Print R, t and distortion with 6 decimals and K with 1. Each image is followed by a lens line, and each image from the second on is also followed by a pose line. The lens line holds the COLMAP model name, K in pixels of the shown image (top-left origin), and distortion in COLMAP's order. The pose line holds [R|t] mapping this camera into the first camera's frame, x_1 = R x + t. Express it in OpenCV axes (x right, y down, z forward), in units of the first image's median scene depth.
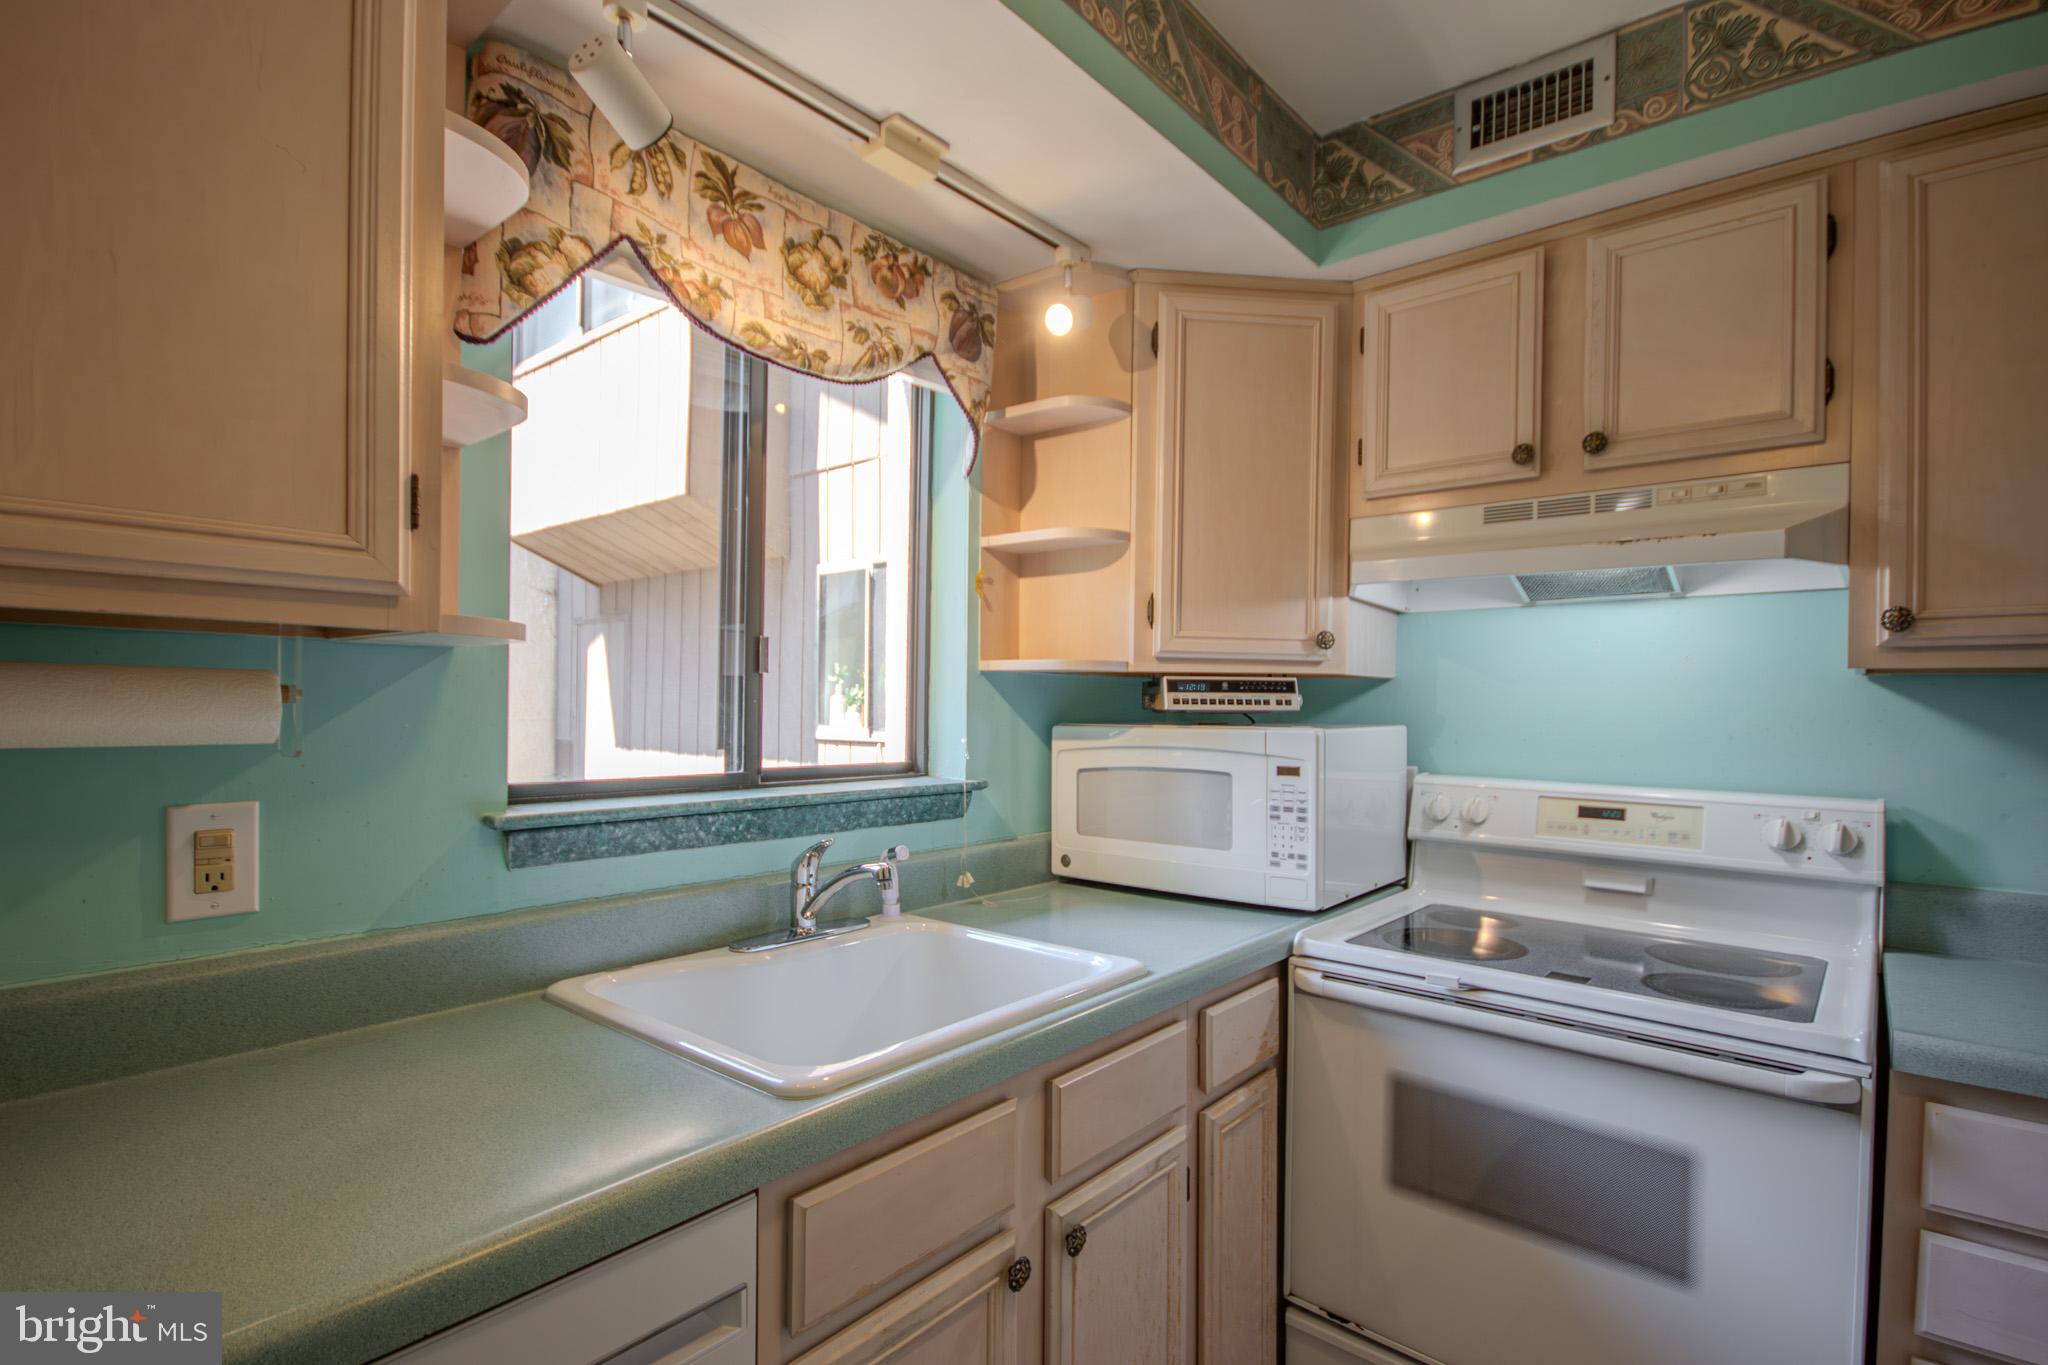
lens RADIAL K [[956.3, 0, 1024.7], [0, 956.3, 707.3], [0, 0, 1]] dist [0.004947, -0.012547]
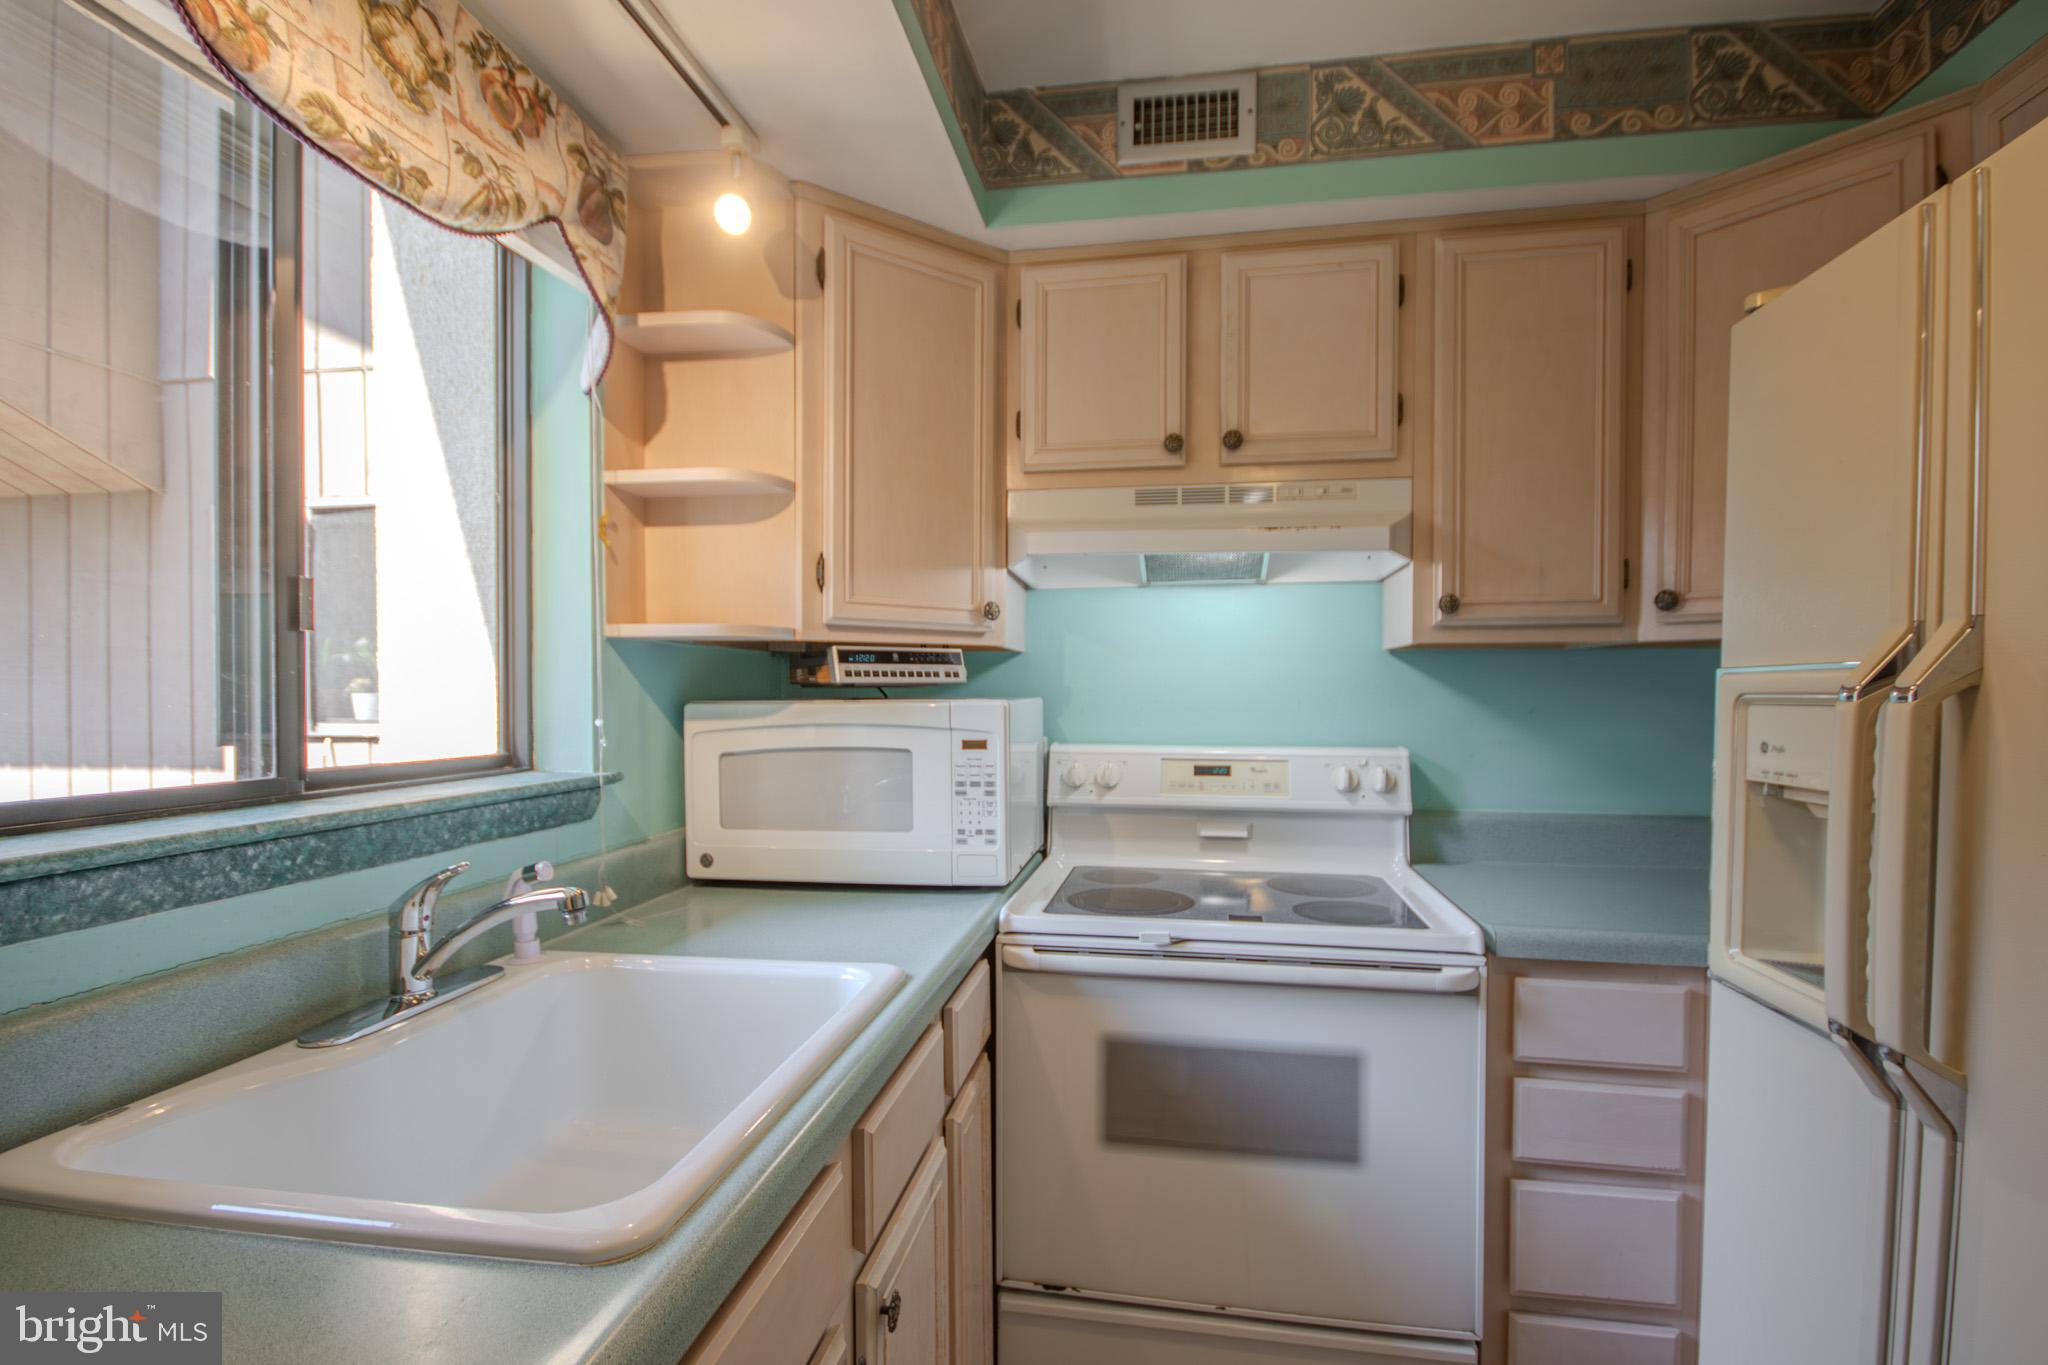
lens RADIAL K [[937.4, 0, 1021.0], [0, 937.4, 708.1], [0, 0, 1]] dist [-0.002724, -0.005903]
pose [[0.860832, -0.020400, 0.508480, -0.176192], [0.011303, 0.999716, 0.020972, 0.011231], [-0.508764, -0.012306, 0.860818, 0.171404]]
